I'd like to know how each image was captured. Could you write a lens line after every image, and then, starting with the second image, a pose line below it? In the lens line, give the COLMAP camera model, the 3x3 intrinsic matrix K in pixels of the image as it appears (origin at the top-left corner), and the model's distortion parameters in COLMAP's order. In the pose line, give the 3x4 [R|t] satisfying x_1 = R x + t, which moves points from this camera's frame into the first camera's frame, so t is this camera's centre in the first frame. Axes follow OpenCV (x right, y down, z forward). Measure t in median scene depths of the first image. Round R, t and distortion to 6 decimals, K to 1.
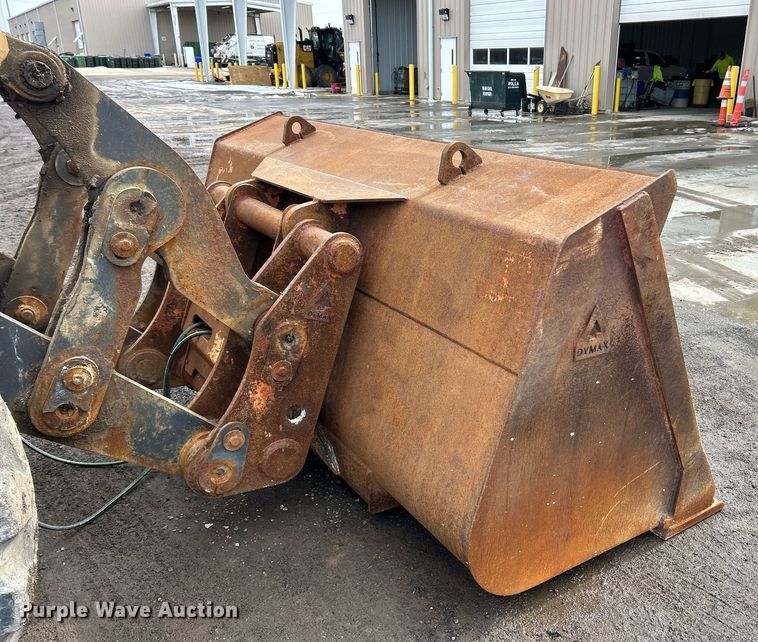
lens RADIAL K [[530.2, 0, 379.9], [0, 530.2, 336.8], [0, 0, 1]] dist [0.026788, -0.022688]
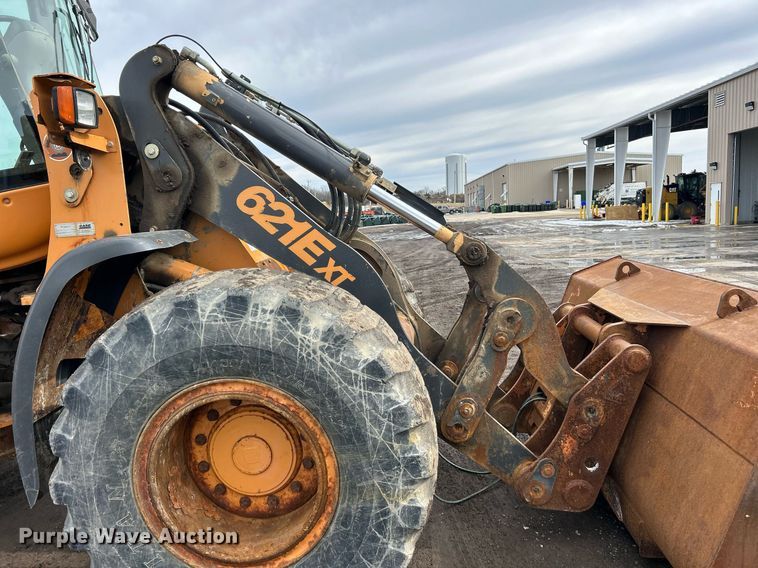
lens RADIAL K [[510.9, 0, 379.0], [0, 510.9, 284.0], [0, 0, 1]] dist [0.001549, -0.001413]
pose [[0.753456, 0.024416, -0.657045, 0.297937], [-0.196170, 0.962143, -0.189202, 0.047479], [0.627552, 0.271448, 0.729722, -0.499449]]
